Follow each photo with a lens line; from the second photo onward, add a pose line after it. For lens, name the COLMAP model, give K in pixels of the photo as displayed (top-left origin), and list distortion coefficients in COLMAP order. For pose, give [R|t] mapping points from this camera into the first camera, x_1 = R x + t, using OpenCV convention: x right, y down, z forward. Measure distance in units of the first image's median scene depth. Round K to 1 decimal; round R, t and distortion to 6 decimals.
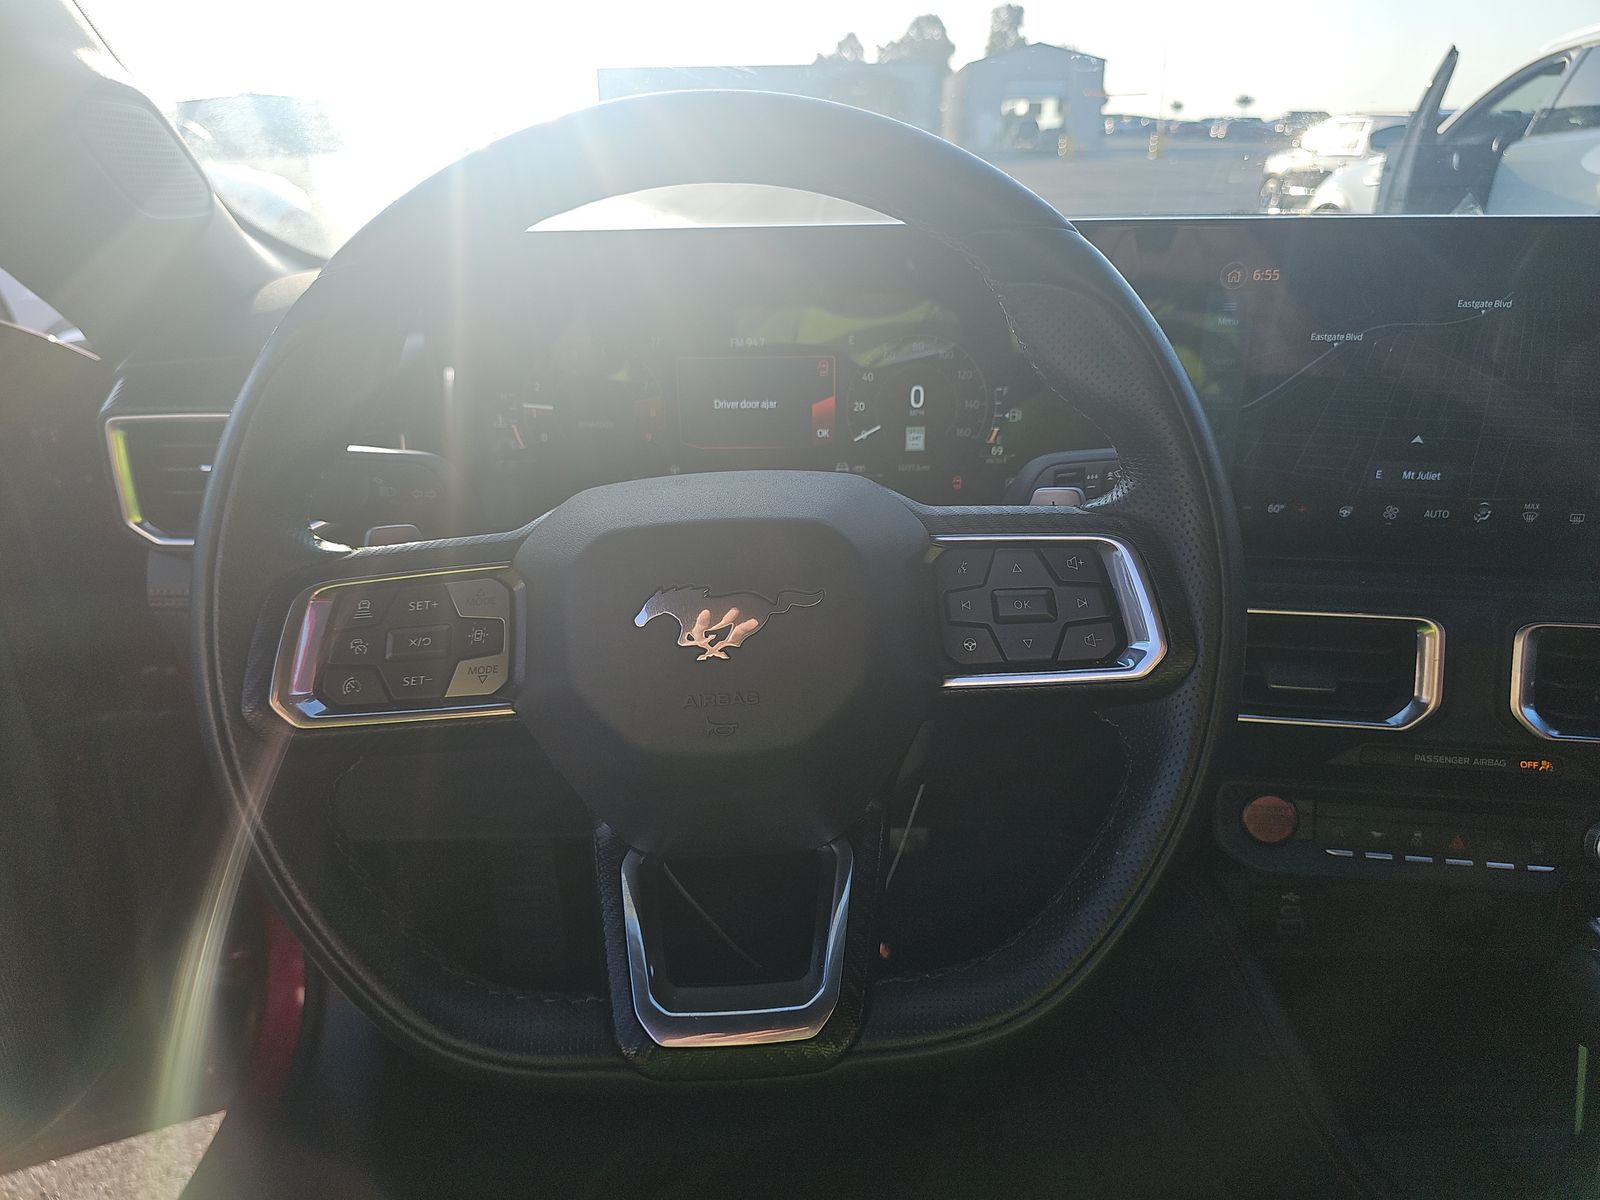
lens RADIAL K [[1081.0, 0, 799.9], [0, 1081.0, 636.2], [0, 0, 1]] dist [0.037948, -0.000405]
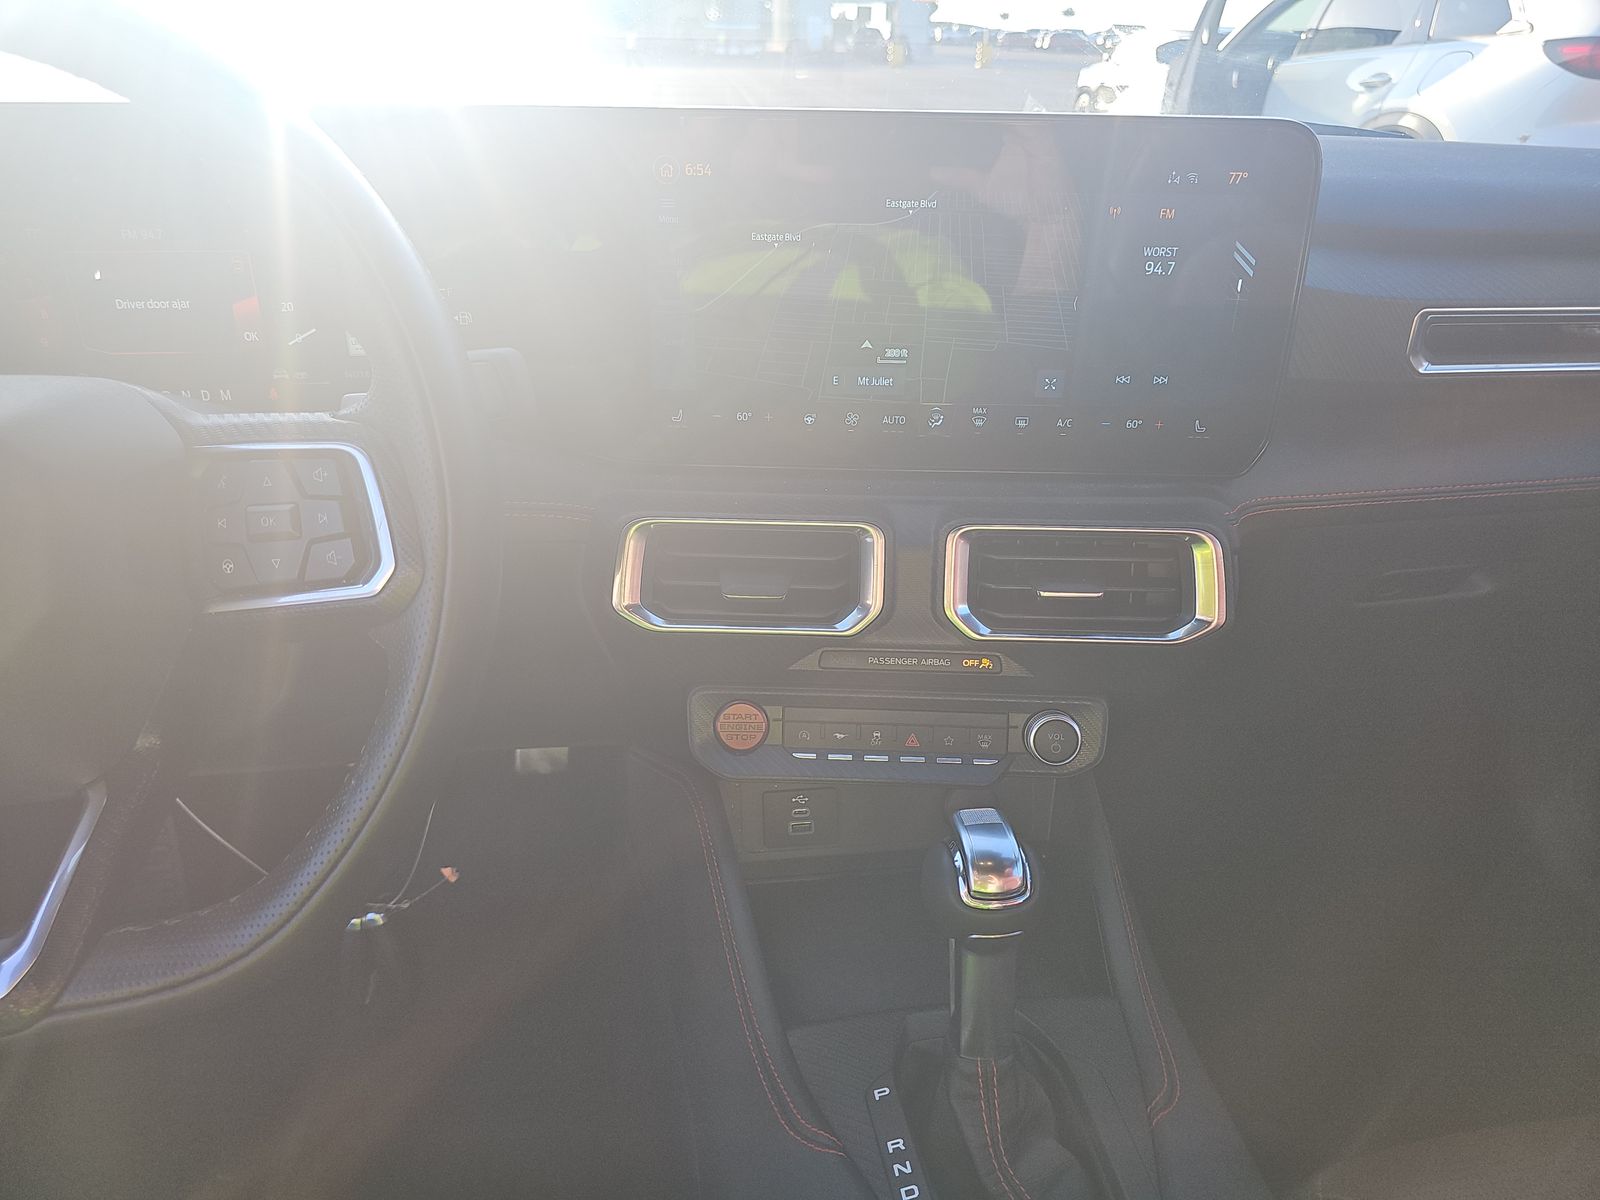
lens RADIAL K [[1066.7, 0, 800.0], [0, 1066.7, 600.0], [0, 0, 1]] dist [0.035636, -0.002194]
pose [[0.994047, -0.029726, 0.104822, 0.383722], [0.024436, 0.998380, 0.051393, 0.001839], [-0.106180, -0.048525, 0.993162, 0.020472]]
